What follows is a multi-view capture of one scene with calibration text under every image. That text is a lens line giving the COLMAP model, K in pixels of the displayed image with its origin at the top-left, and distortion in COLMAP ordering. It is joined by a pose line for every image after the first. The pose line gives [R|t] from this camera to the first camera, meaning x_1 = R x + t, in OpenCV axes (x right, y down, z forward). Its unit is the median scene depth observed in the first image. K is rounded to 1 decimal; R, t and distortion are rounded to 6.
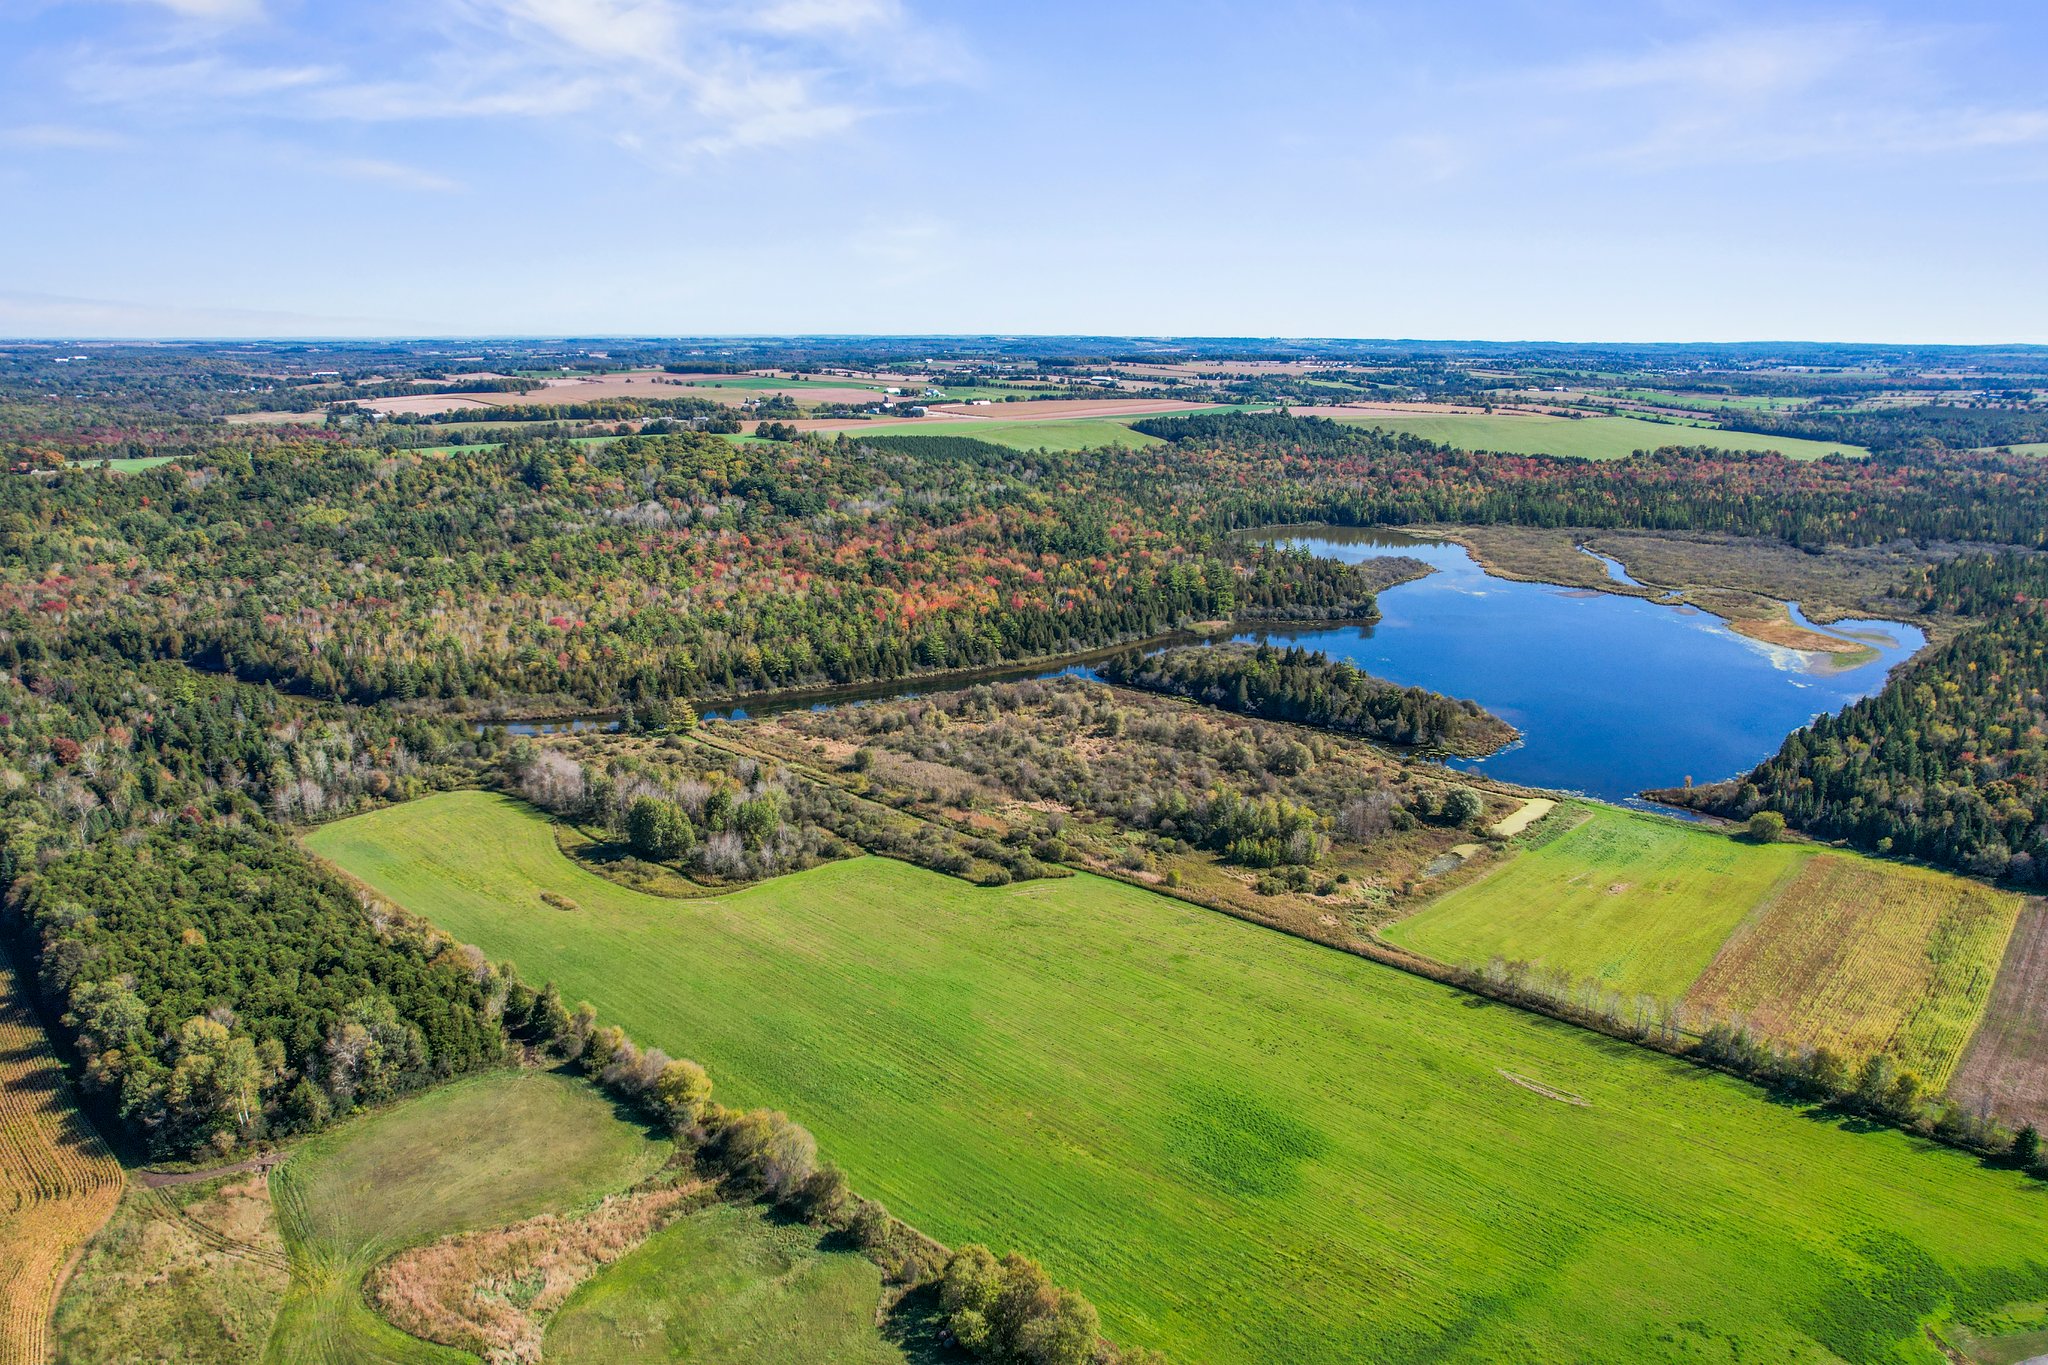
lens RADIAL K [[1310.9, 0, 1027.7], [0, 1310.9, 673.0], [0, 0, 1]] dist [-0.074524, 0.067915]
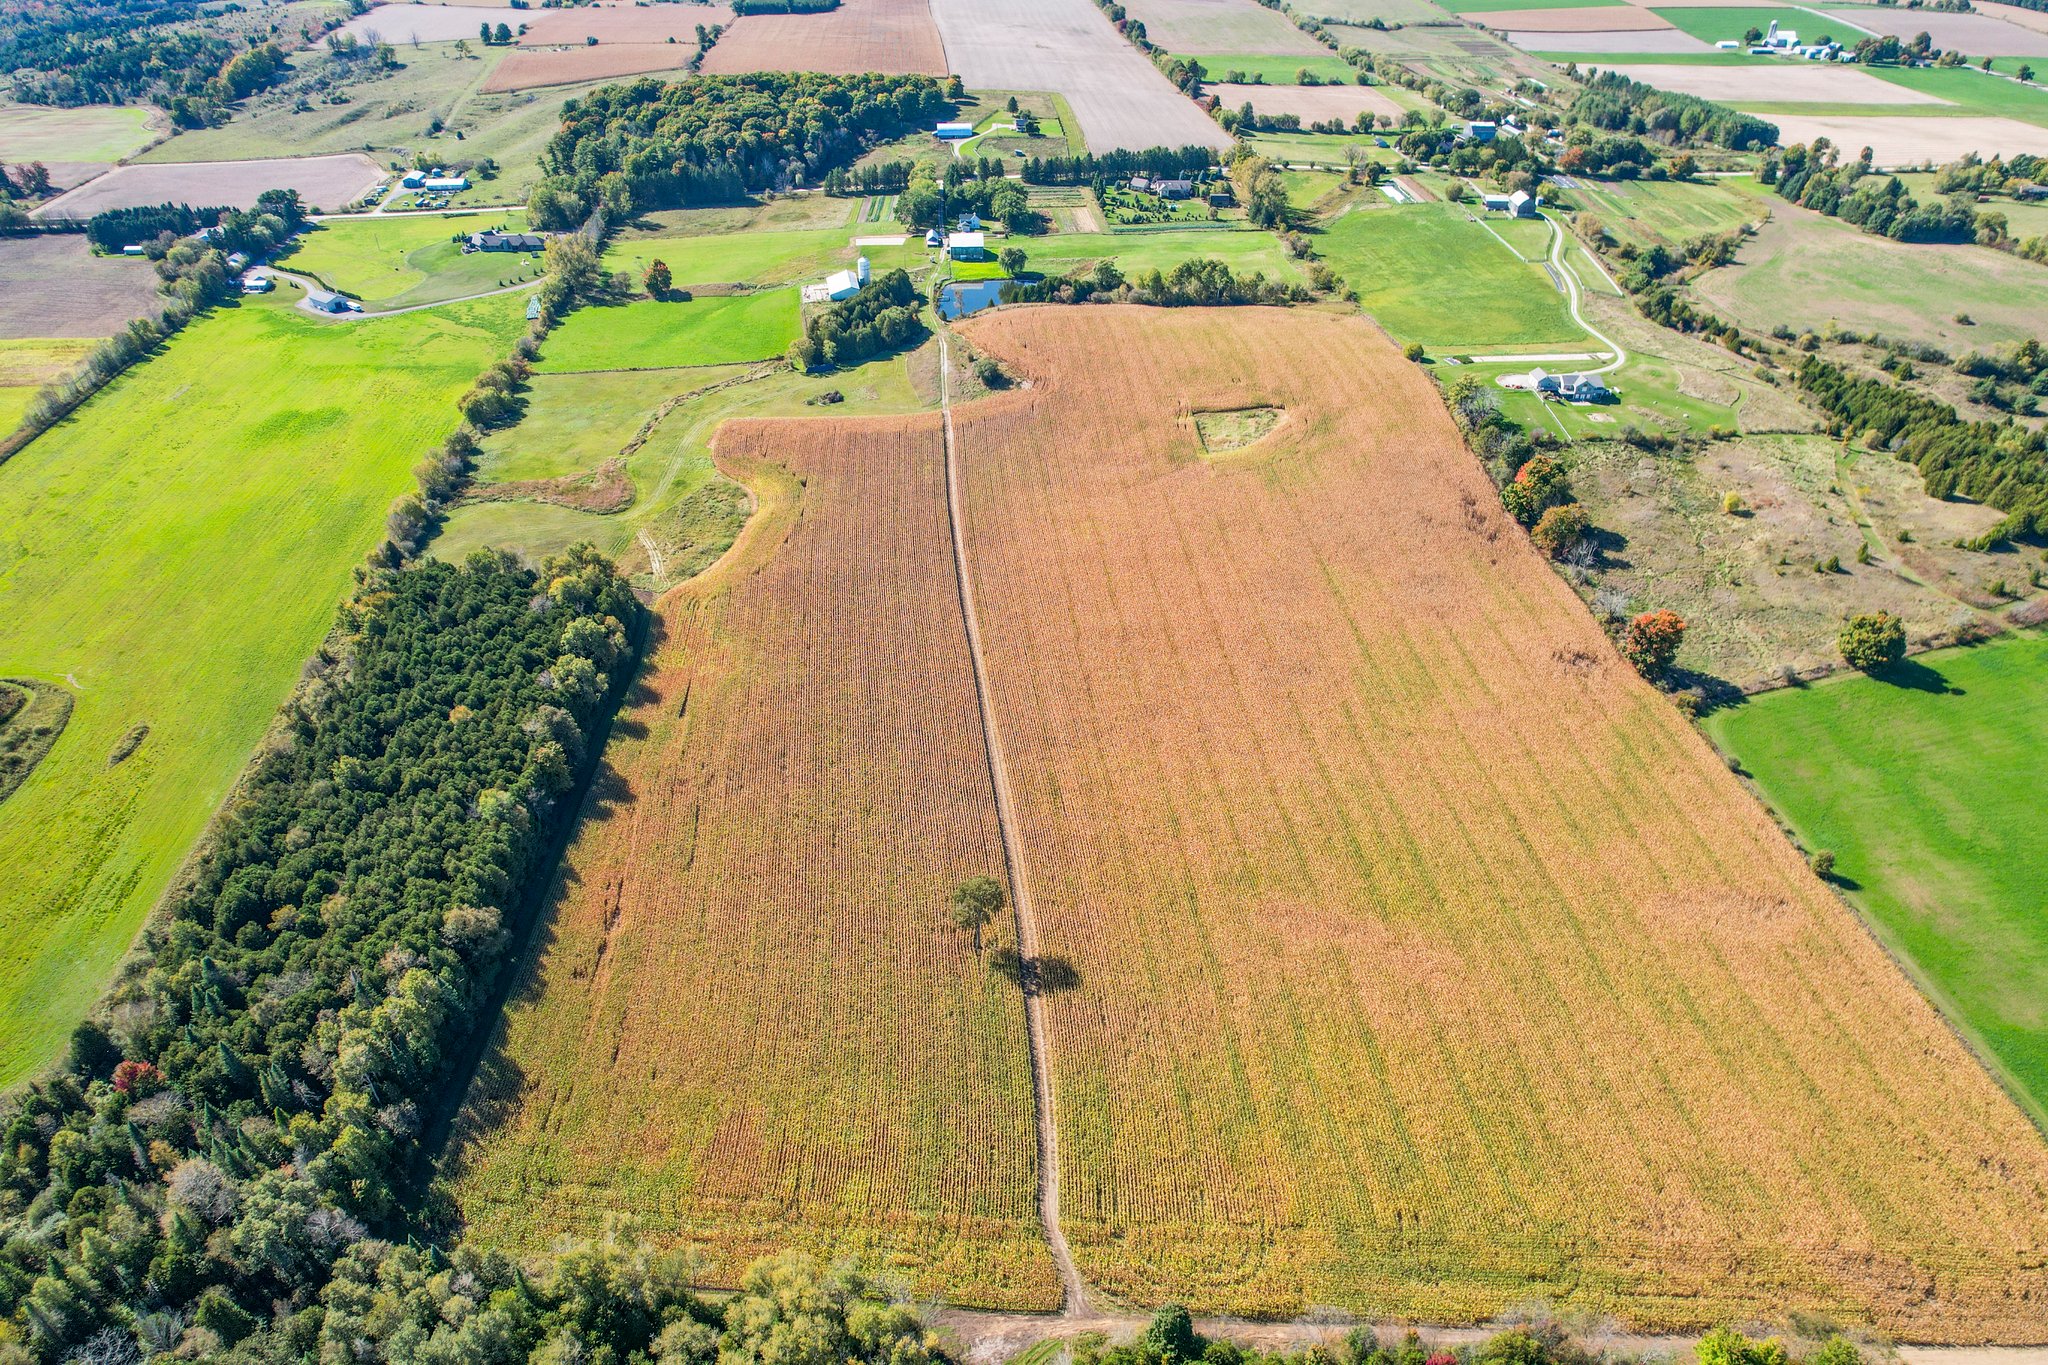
lens RADIAL K [[1310.9, 0, 1035.0], [0, 1310.9, 696.6], [0, 0, 1]] dist [-0.074524, 0.067915]
pose [[-0.736061, -0.387078, 0.555324, -0.629176], [0.159341, 0.698246, 0.697899, -0.171078], [-0.657894, 0.602183, -0.452274, 0.480393]]
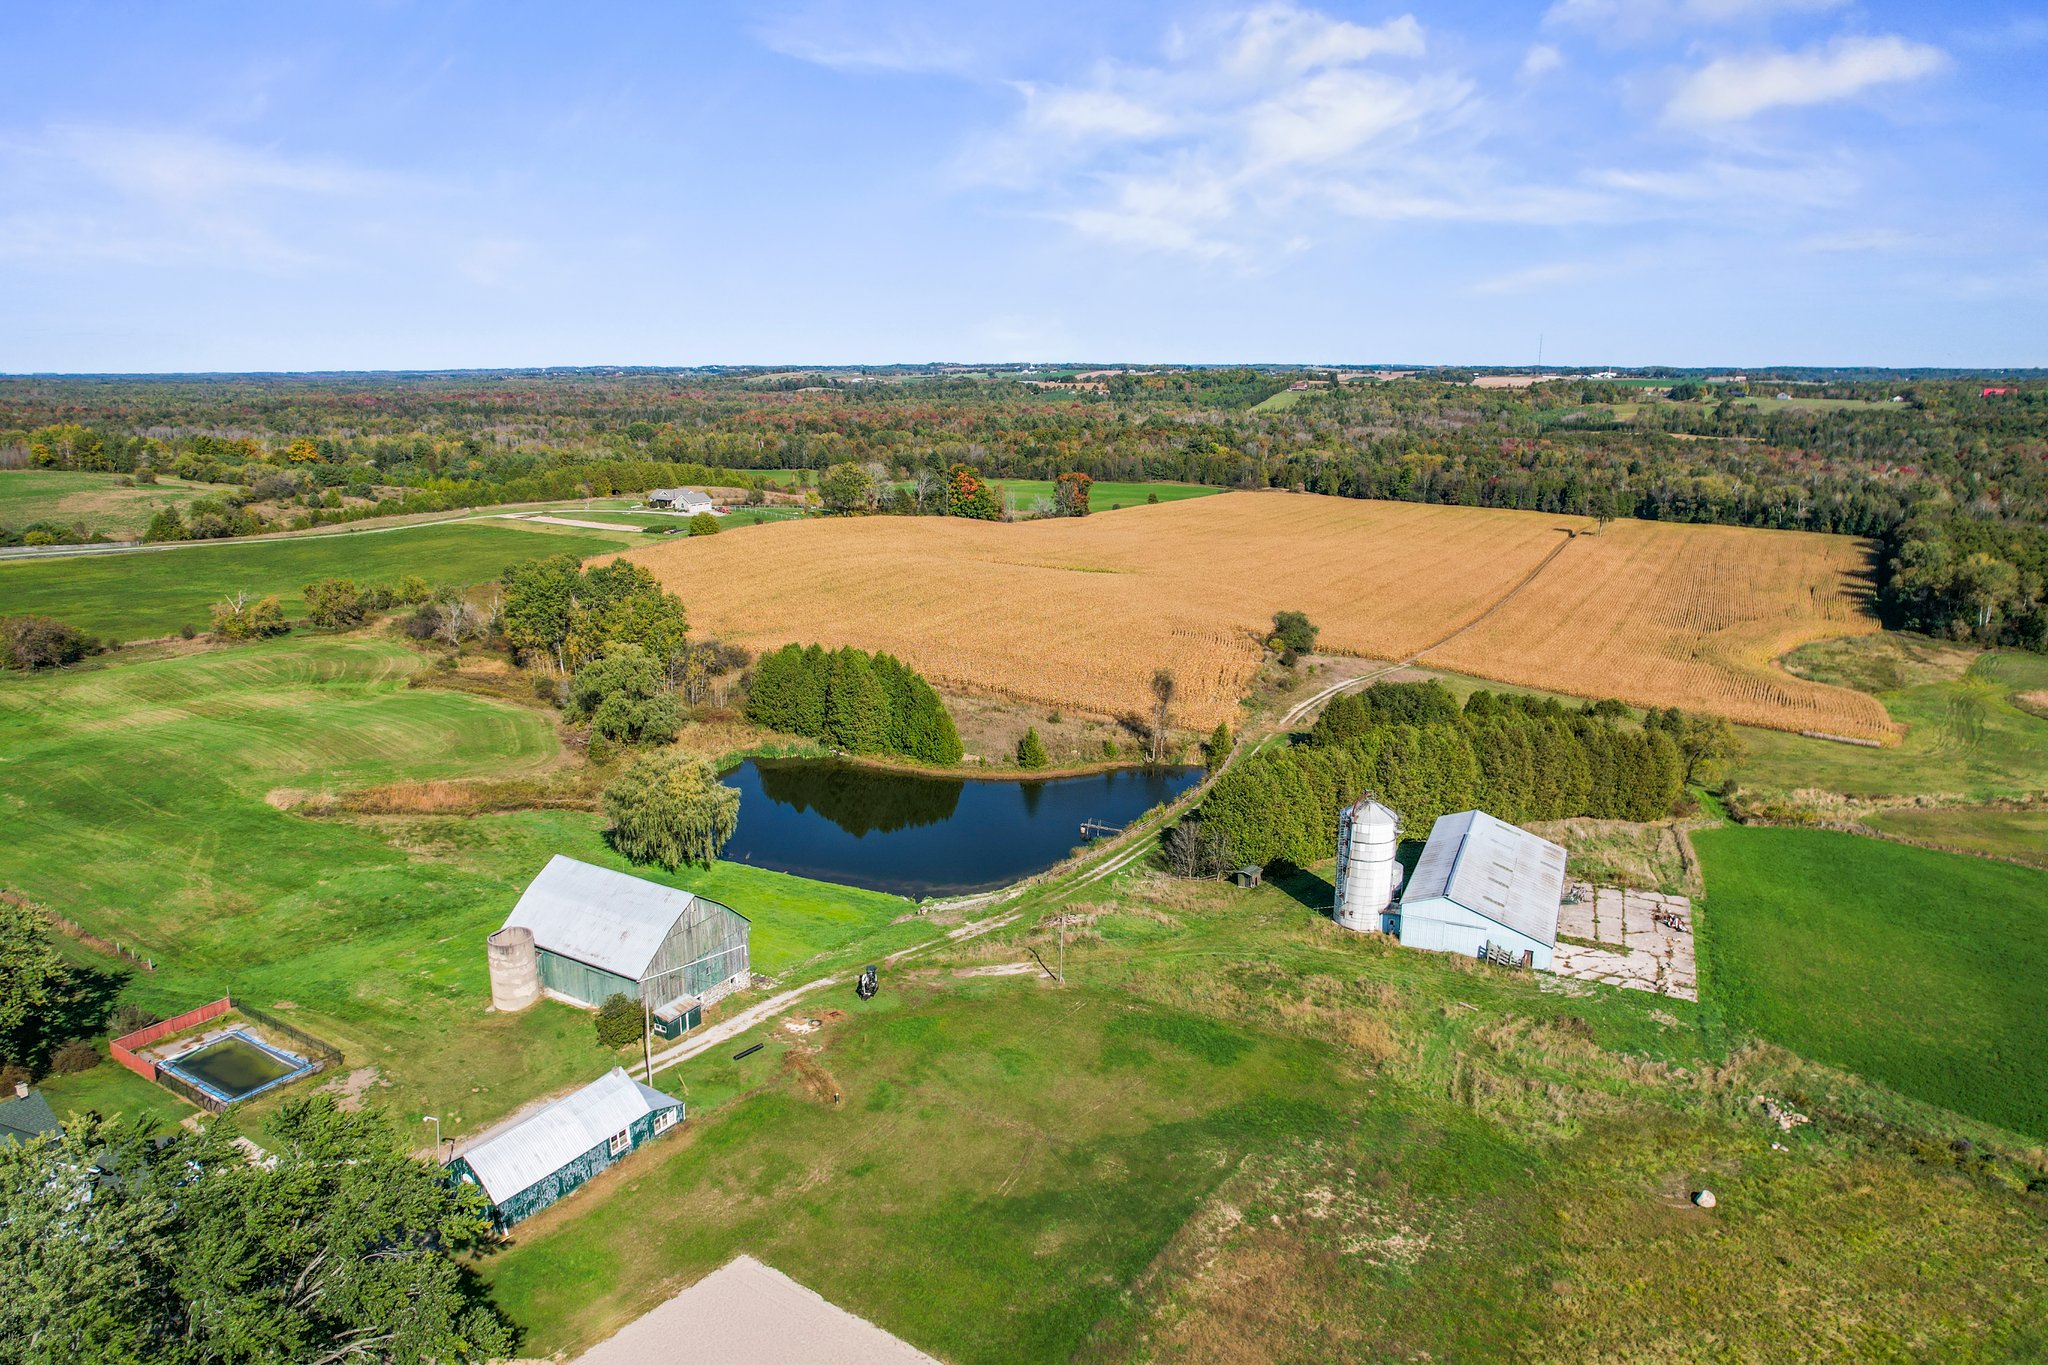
lens RADIAL K [[1310.9, 0, 1026.0], [0, 1310.9, 692.5], [0, 0, 1]] dist [-0.074524, 0.067915]
pose [[0.207170, 0.235927, -0.949431, 0.120968], [-0.249526, 0.951130, 0.181902, 0.141597], [0.945948, 0.199223, 0.255916, -0.045834]]
